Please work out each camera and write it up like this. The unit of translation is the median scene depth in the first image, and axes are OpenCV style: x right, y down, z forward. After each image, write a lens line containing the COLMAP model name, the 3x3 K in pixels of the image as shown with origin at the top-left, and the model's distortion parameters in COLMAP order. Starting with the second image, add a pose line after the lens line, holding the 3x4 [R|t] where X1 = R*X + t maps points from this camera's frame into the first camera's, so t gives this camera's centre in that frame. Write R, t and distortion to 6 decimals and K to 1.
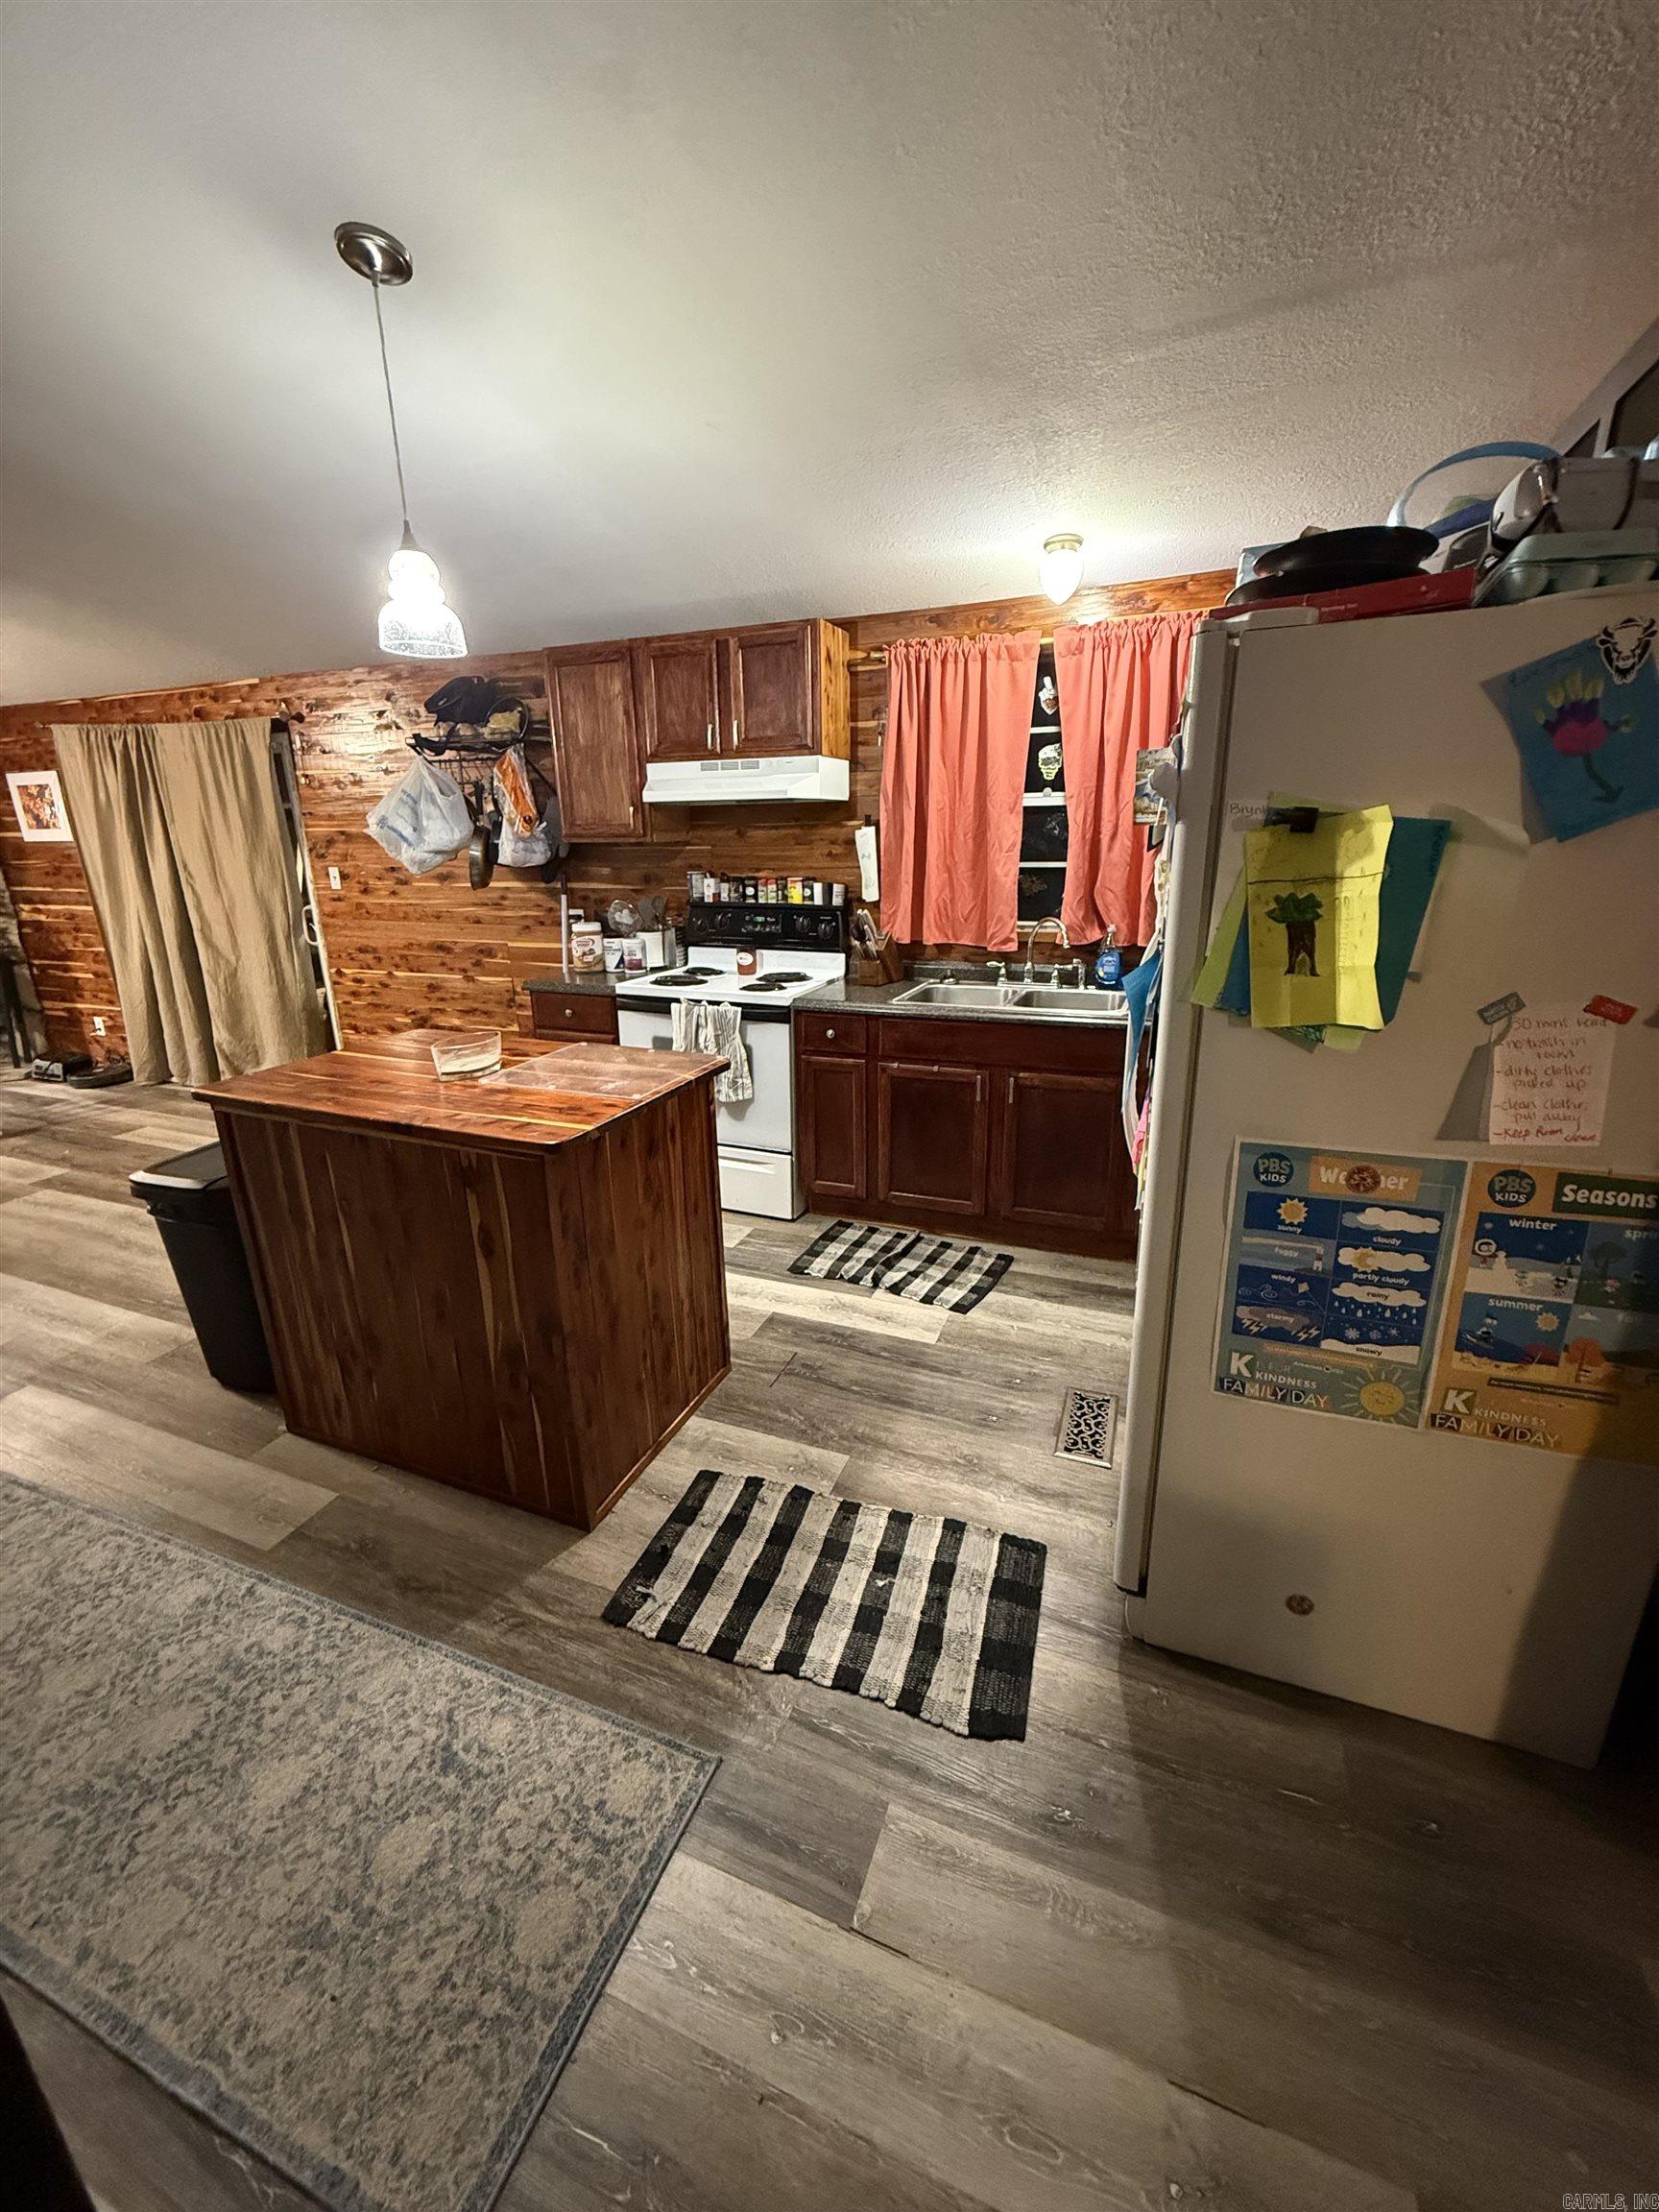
lens RADIAL K [[874.9, 0, 831.9], [0, 874.9, 1105.9], [0, 0, 1]] dist [0.000020, -0.000122]
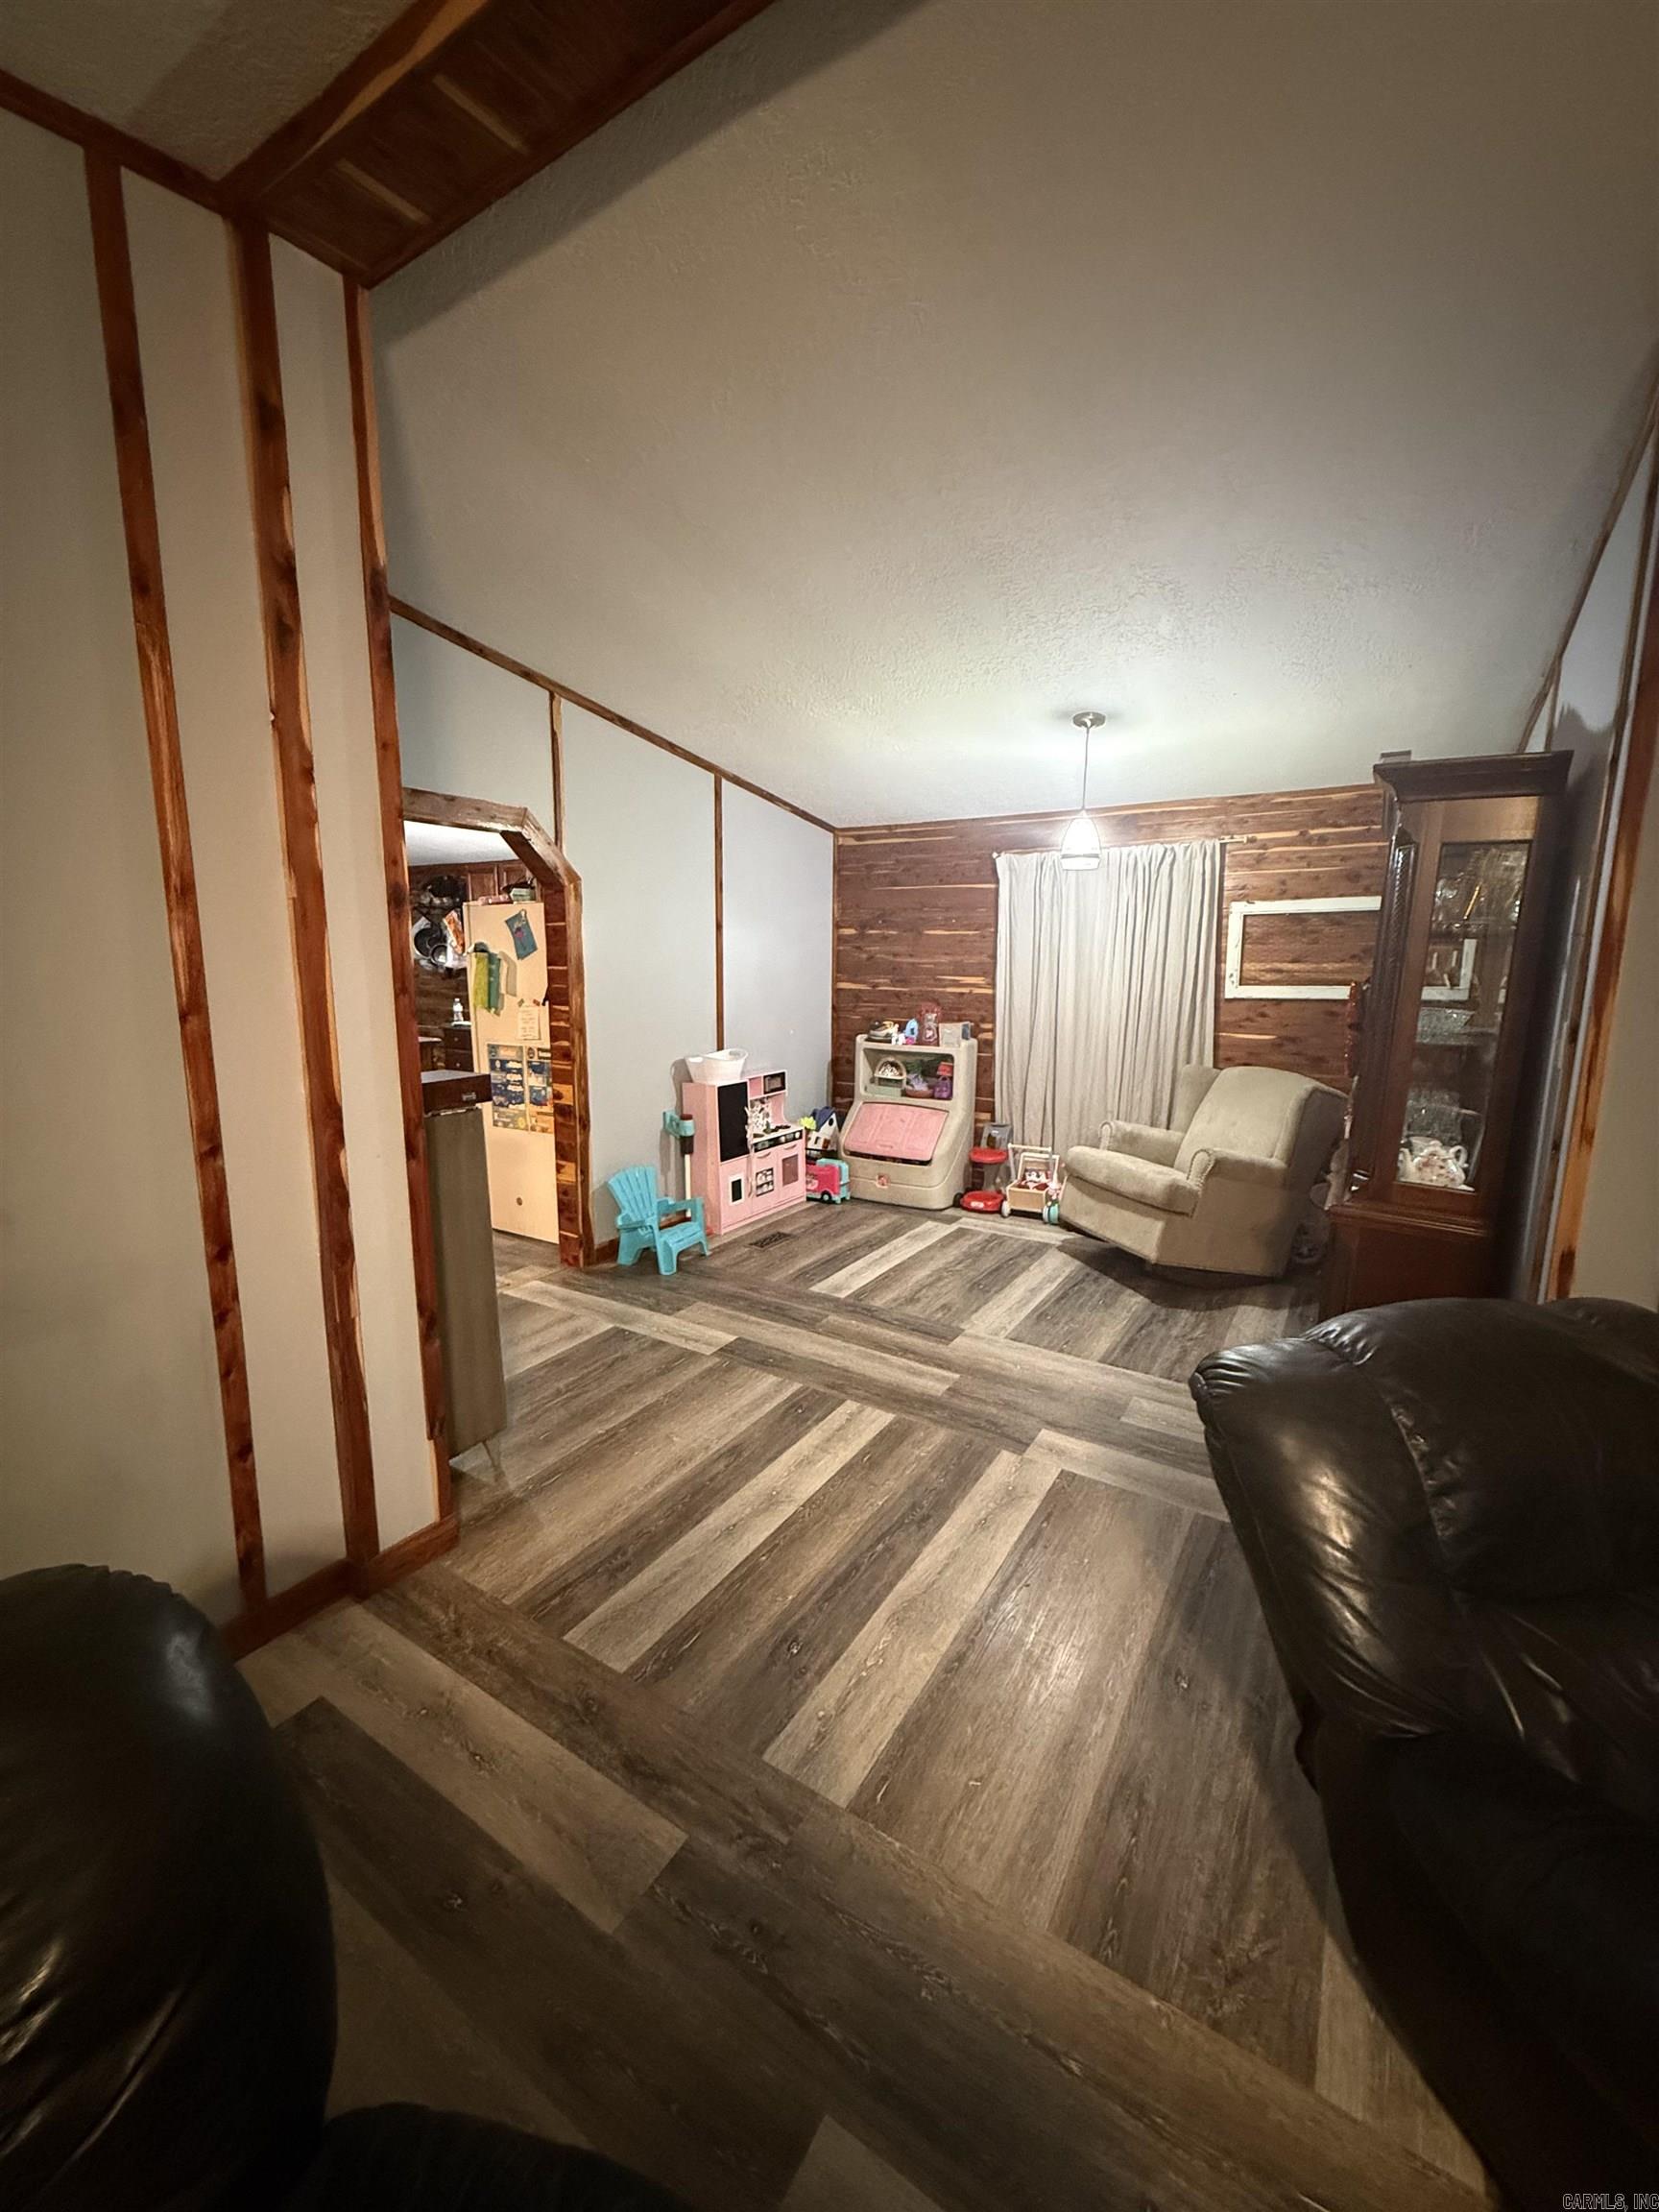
lens RADIAL K [[874.9, 0, 835.3], [0, 874.9, 1098.0], [0, 0, 1]] dist [0.000020, -0.000122]
pose [[0.983169, 0.052944, -0.174859, 0.966934], [-0.076714, 0.988262, -0.132112, 0.239788], [0.165812, 0.143302, 0.975690, -0.833660]]
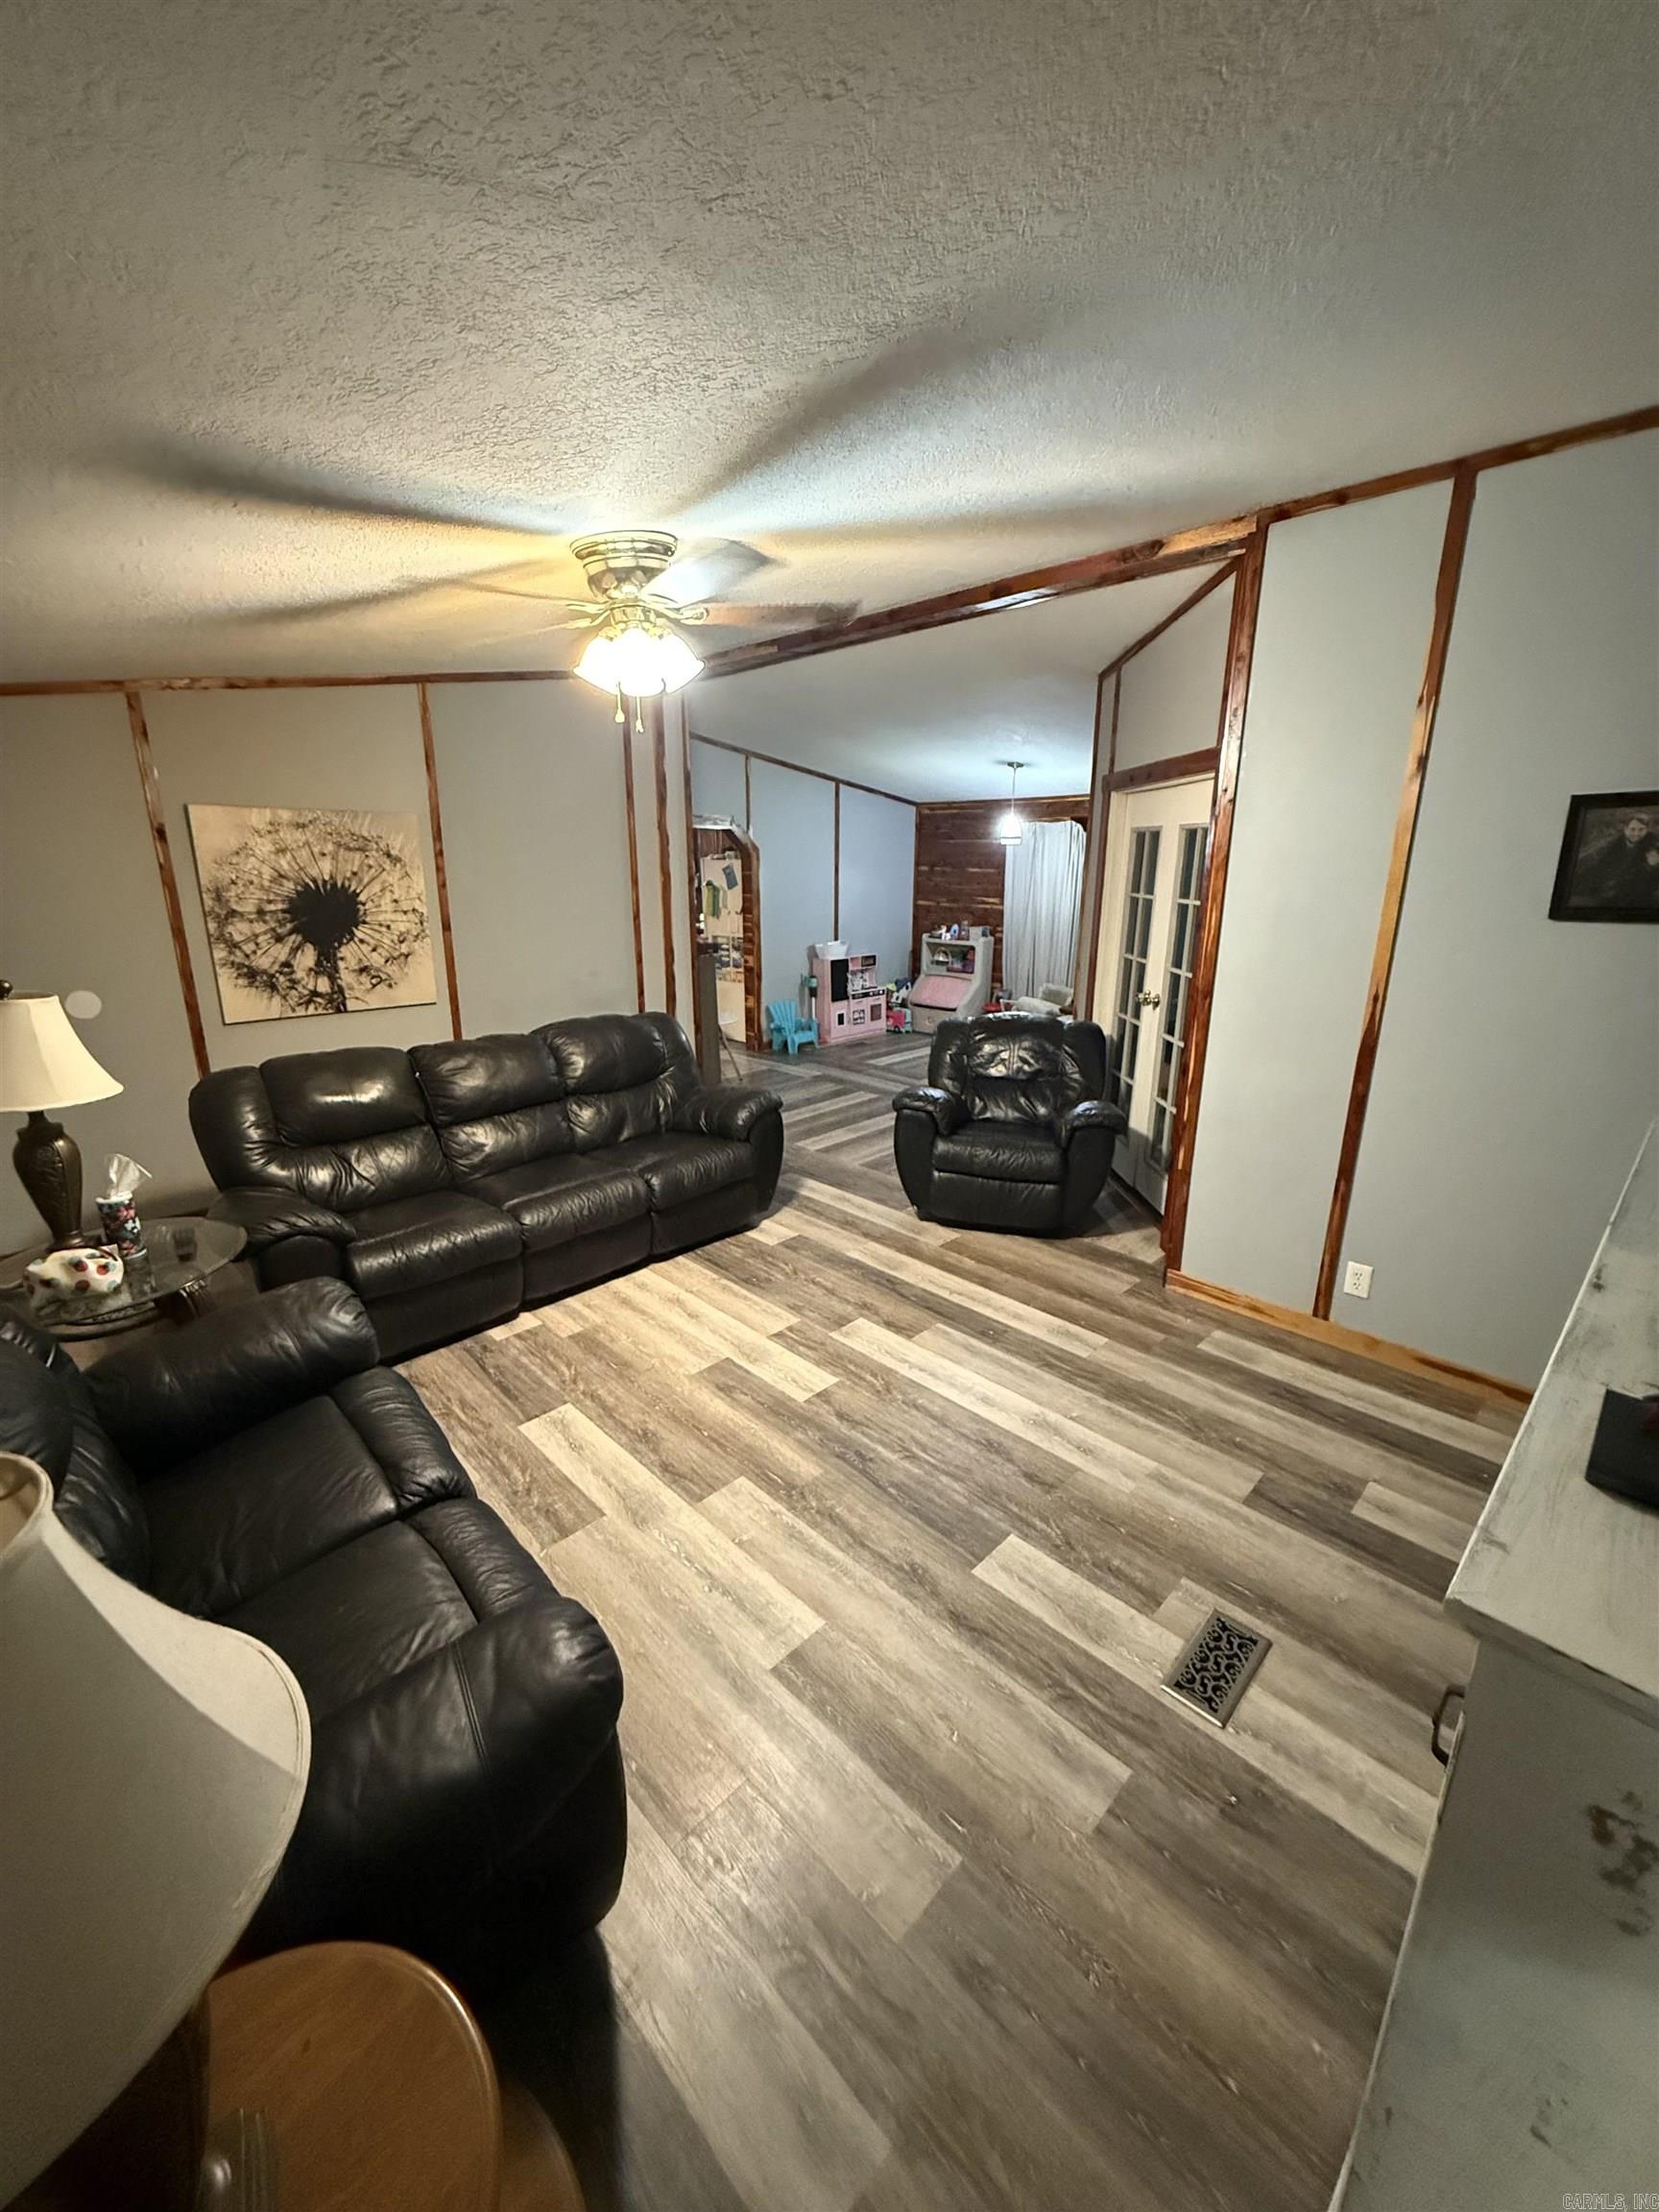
lens RADIAL K [[874.9, 0, 830.2], [0, 874.9, 1096.0], [0, 0, 1]] dist [0.000020, -0.000122]
pose [[0.916719, 0.121928, -0.380474, 1.542407], [-0.134495, 0.990893, -0.006509, 0.455644], [0.376215, 0.057139, 0.924769, -1.818953]]
